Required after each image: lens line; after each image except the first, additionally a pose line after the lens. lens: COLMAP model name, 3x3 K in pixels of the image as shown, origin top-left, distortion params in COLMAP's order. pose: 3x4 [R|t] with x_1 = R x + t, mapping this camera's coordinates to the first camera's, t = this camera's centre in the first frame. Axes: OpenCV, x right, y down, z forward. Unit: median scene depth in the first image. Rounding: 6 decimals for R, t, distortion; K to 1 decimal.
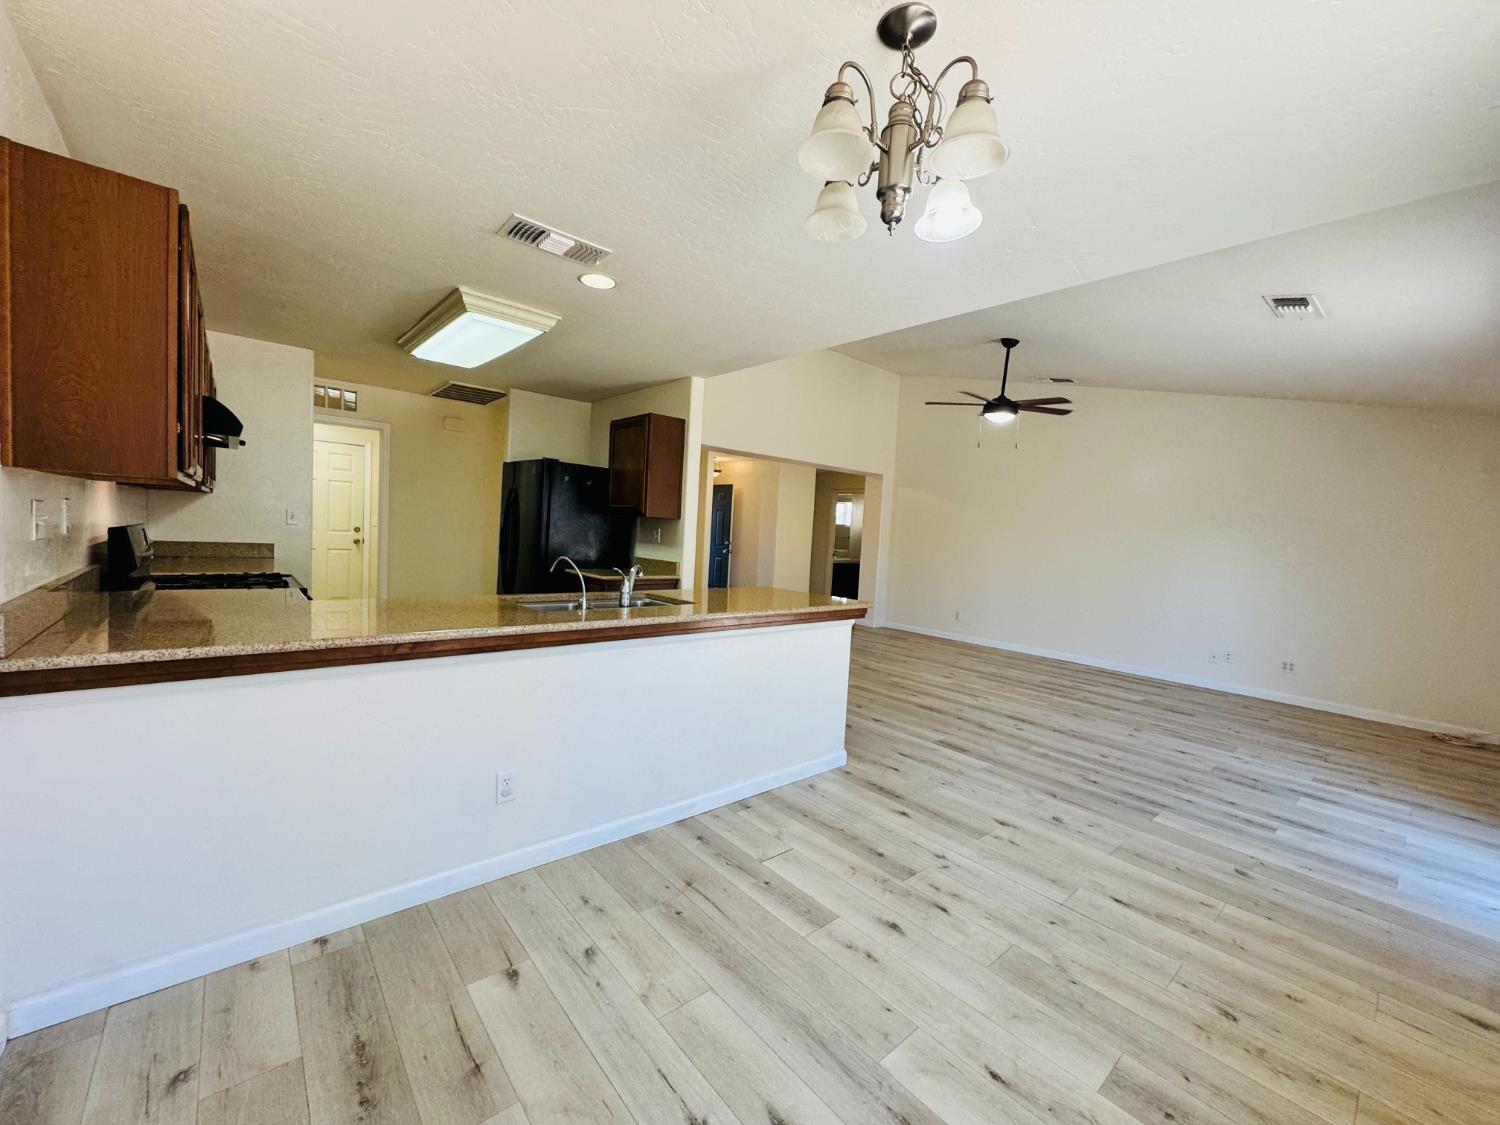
lens RADIAL K [[601.3, 0, 751.3], [0, 601.3, 566.8], [0, 0, 1]] dist [-0.005511, 0.000978]
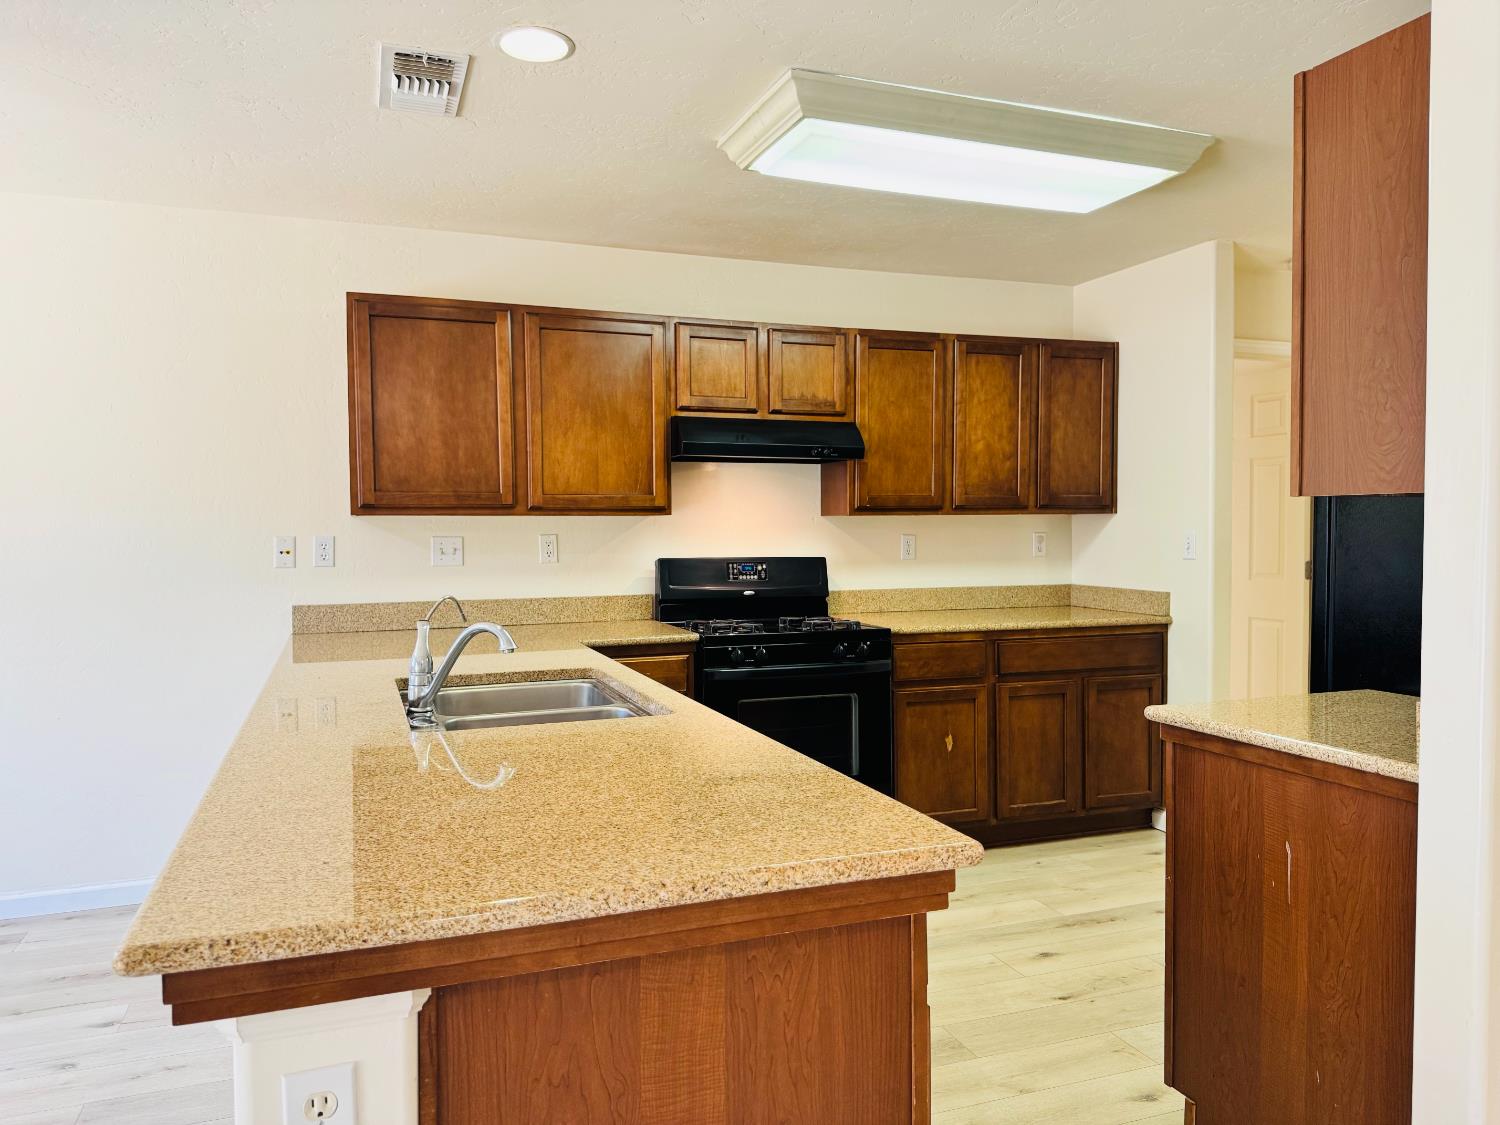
lens RADIAL K [[1060.1, 0, 740.7], [0, 1060.1, 555.6], [0, 0, 1]] dist [0.044415, -0.054680]
pose [[-0.354482, -0.025749, -0.934708, 0.433066], [-0.069870, 0.997556, -0.000982, -0.058951], [0.932449, 0.064960, -0.355415, 1.299438]]
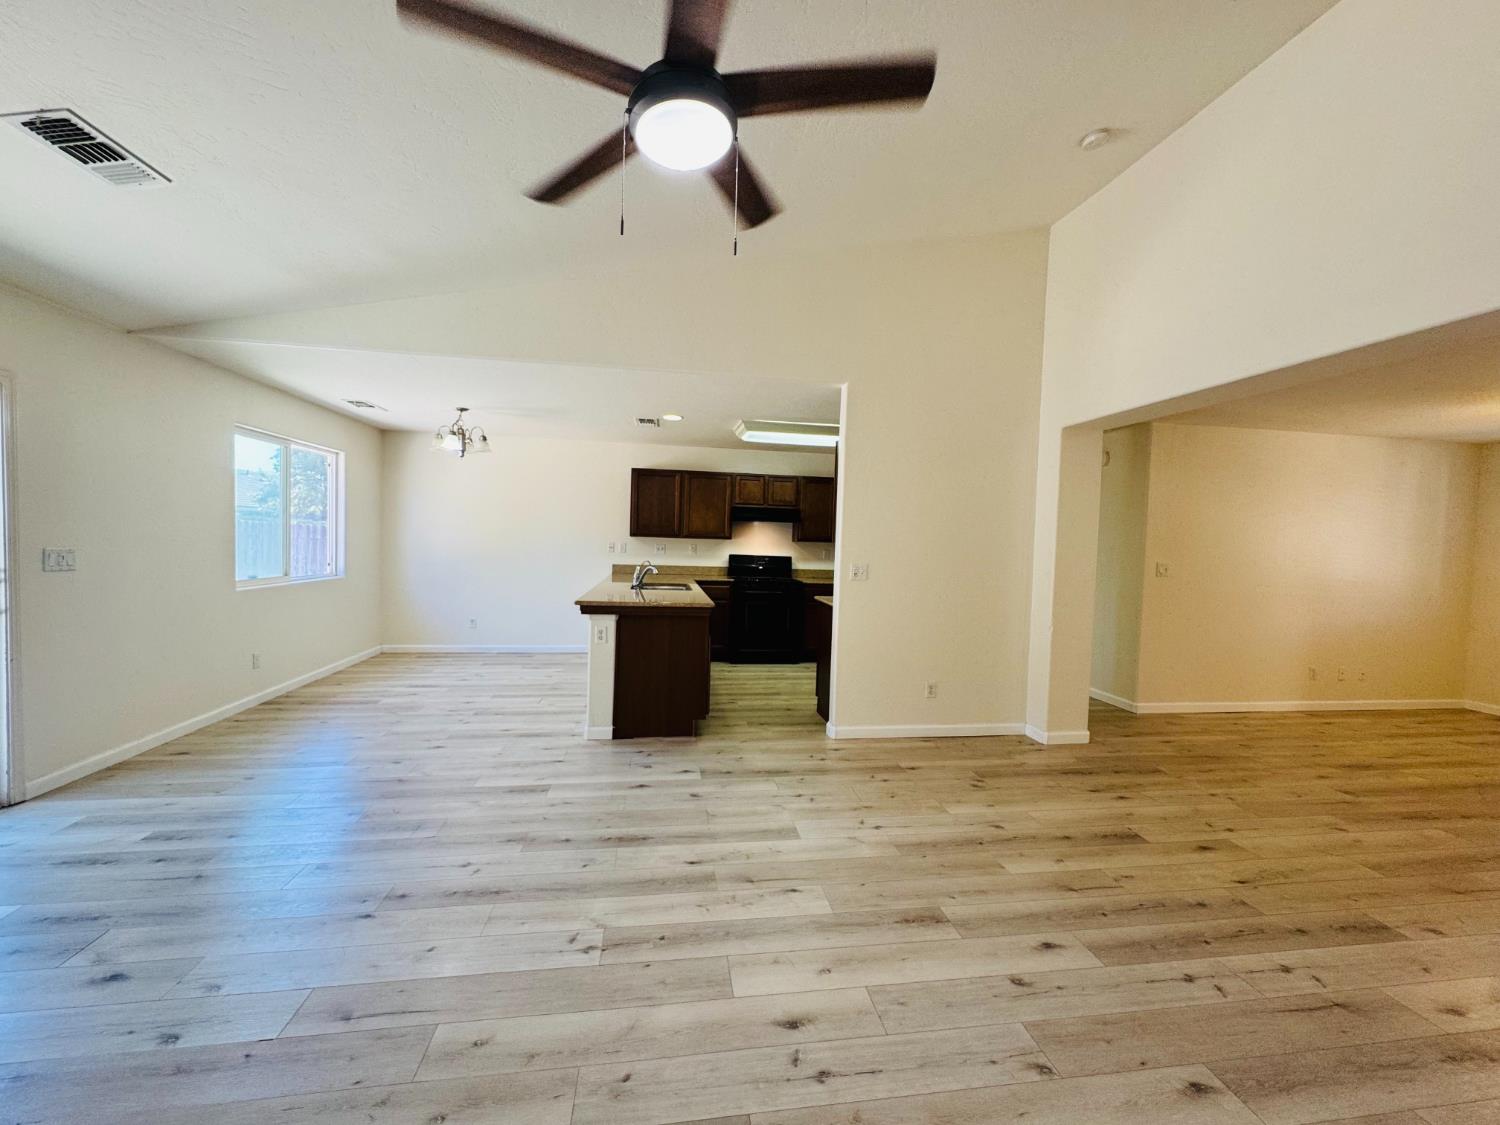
lens RADIAL K [[601.3, 0, 749.0], [0, 601.3, 563.4], [0, 0, 1]] dist [-0.005511, 0.000978]
pose [[-0.532424, -0.037225, -0.845659, 1.042975], [-0.110355, 0.993559, 0.025744, -0.080802], [0.839254, 0.107029, -0.533102, 1.959763]]
